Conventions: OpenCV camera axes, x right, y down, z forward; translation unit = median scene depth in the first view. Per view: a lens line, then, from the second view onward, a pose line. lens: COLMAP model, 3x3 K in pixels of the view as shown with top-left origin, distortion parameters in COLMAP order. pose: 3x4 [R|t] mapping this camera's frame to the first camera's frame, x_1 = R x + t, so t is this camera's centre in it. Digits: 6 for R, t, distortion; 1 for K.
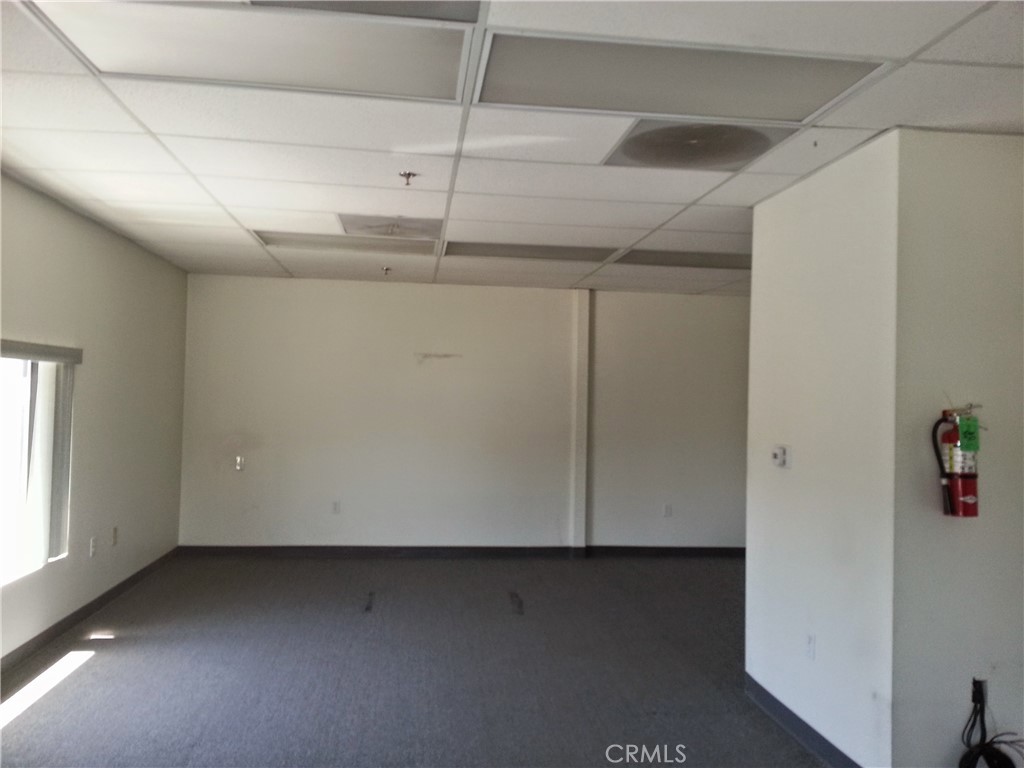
lens RADIAL K [[820.4, 0, 512.0], [0, 820.4, 384.0], [0, 0, 1]] dist [0.002169, 0.000407]
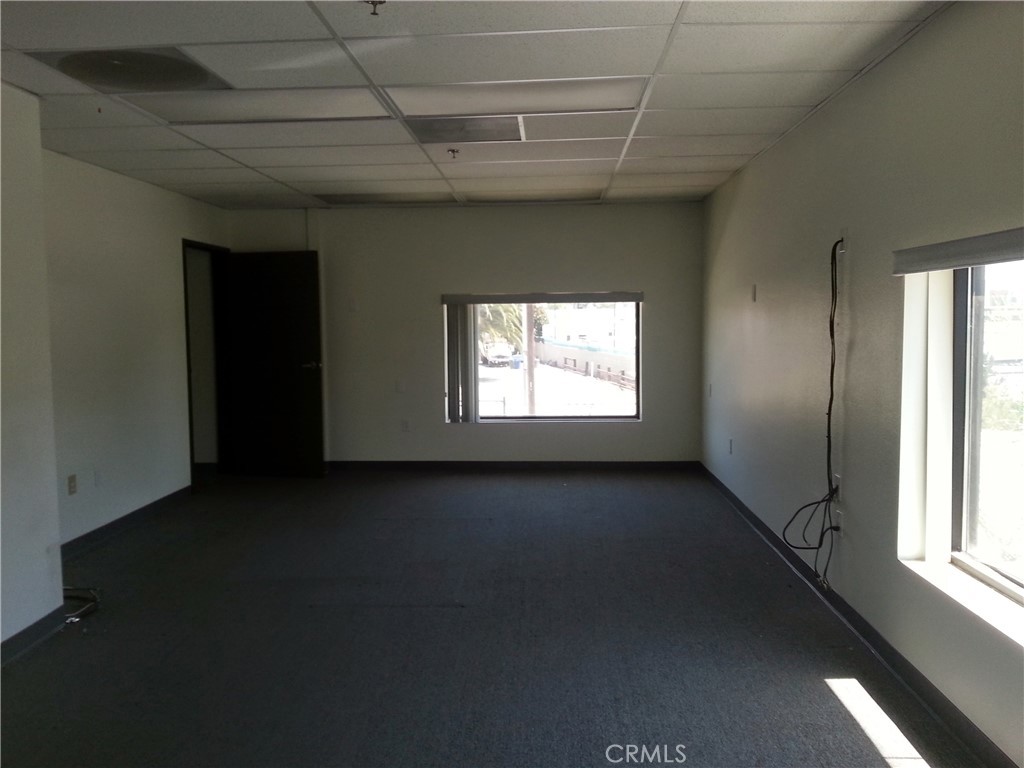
lens RADIAL K [[820.4, 0, 512.0], [0, 820.4, 384.0], [0, 0, 1]] dist [0.002169, 0.000407]
pose [[-0.985530, -0.026702, 0.167383, -0.410699], [-0.016603, 0.997973, 0.061442, 0.032375], [-0.168684, 0.057774, -0.983976, 1.870914]]
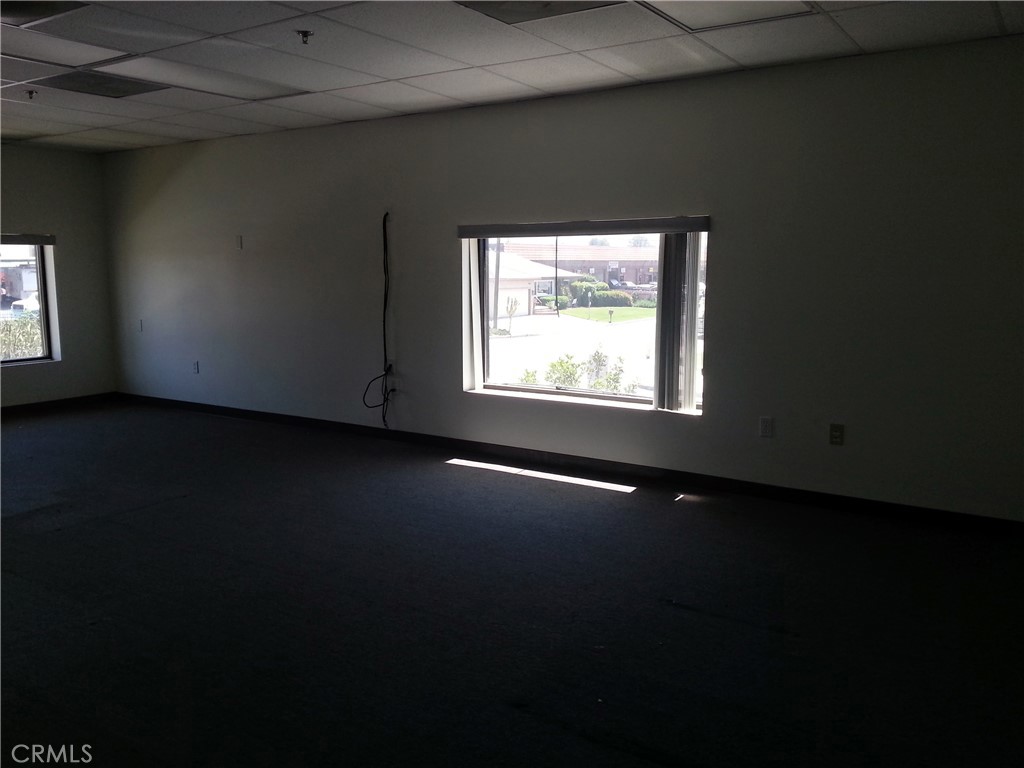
lens RADIAL K [[820.4, 0, 512.0], [0, 820.4, 384.0], [0, 0, 1]] dist [0.002169, 0.000407]
pose [[-0.639949, 0.083691, -0.763846, 0.118915], [-0.002062, 0.993861, 0.110620, 0.052820], [0.768415, 0.072366, -0.635847, 1.988534]]
